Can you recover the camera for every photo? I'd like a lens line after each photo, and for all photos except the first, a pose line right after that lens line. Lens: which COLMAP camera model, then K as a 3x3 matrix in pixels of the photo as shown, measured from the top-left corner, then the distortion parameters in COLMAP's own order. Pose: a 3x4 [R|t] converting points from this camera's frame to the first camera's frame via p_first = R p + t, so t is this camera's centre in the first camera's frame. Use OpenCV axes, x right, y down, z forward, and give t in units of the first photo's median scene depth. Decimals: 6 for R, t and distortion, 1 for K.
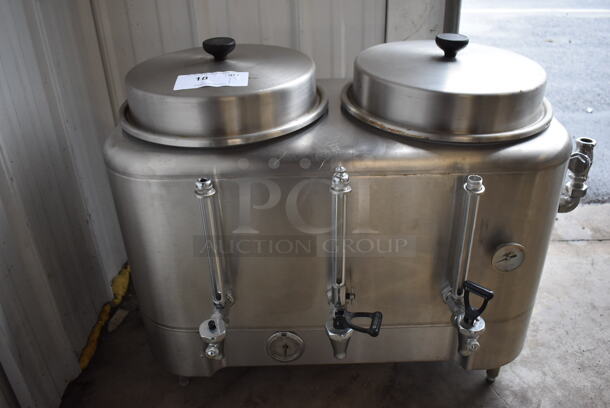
lens RADIAL K [[516.2, 0, 305.8], [0, 516.2, 205.5], [0, 0, 1]] dist [-0.053368, -0.002959]
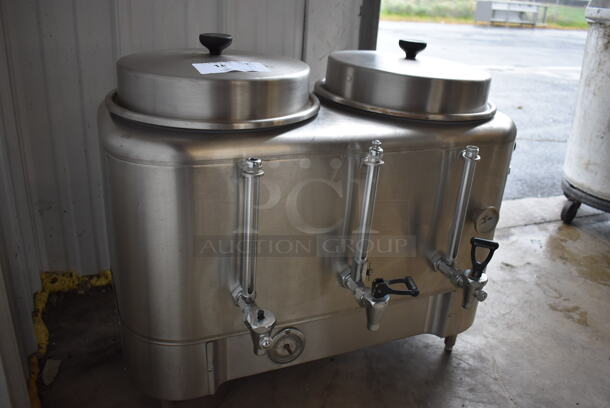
lens RADIAL K [[516.2, 0, 305.1], [0, 516.2, 202.1], [0, 0, 1]] dist [-0.053368, -0.002959]
pose [[0.923295, -0.078923, 0.375896, -0.412146], [0.121936, 0.988264, -0.092010, 0.114479], [-0.364222, 0.130788, 0.922083, 0.057699]]
